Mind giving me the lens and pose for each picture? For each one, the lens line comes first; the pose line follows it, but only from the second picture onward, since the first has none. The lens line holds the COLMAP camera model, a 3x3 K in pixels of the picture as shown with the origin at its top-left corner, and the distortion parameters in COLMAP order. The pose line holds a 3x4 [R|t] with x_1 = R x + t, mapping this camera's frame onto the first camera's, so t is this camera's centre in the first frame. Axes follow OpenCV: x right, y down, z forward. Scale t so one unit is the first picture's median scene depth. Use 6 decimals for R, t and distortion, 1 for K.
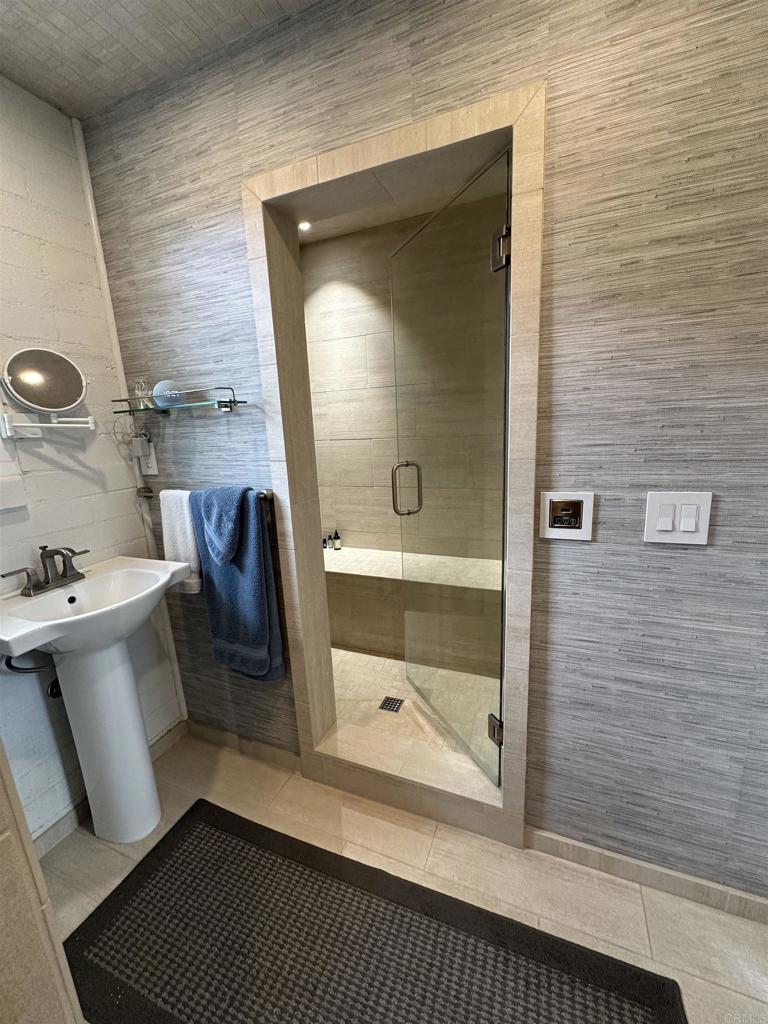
lens RADIAL K [[409.3, 0, 384.0], [0, 409.3, 512.0], [0, 0, 1]] dist [-0.002909, -0.000233]
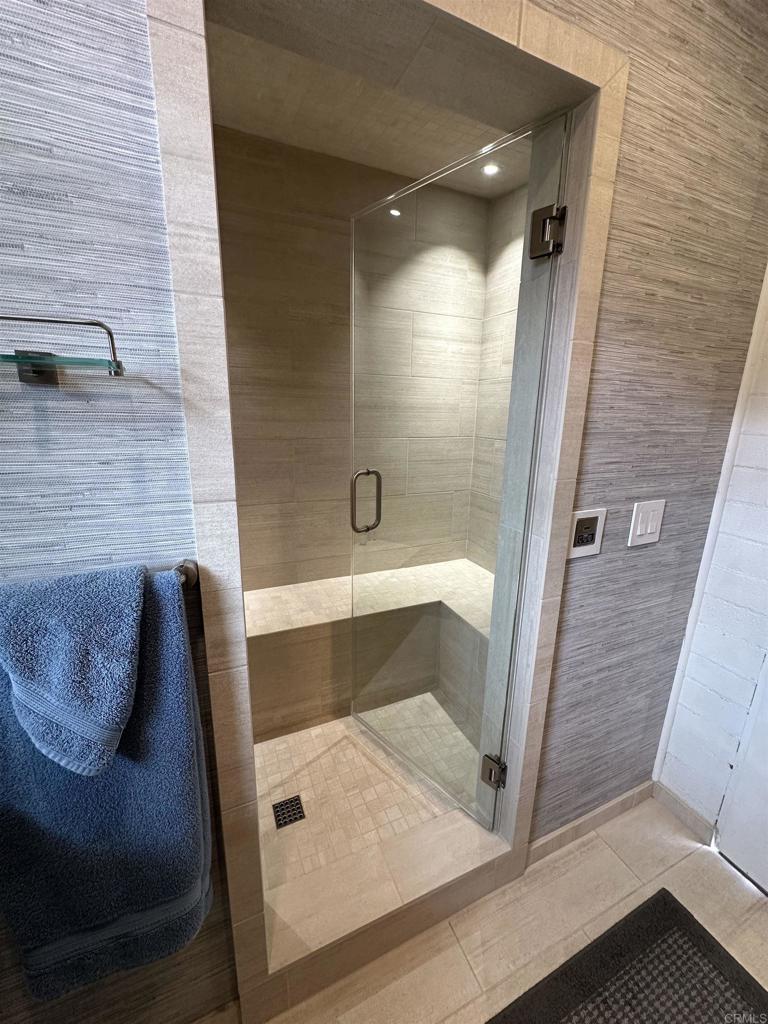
lens RADIAL K [[406.9, 0, 364.2], [0, 406.9, 509.9], [0, 0, 1]] dist [-0.001990, -0.000324]
pose [[0.686039, -0.114335, 0.718525, -0.626303], [0.104034, 0.992843, 0.058655, -0.160537], [-0.720088, 0.034511, 0.693024, 0.696393]]
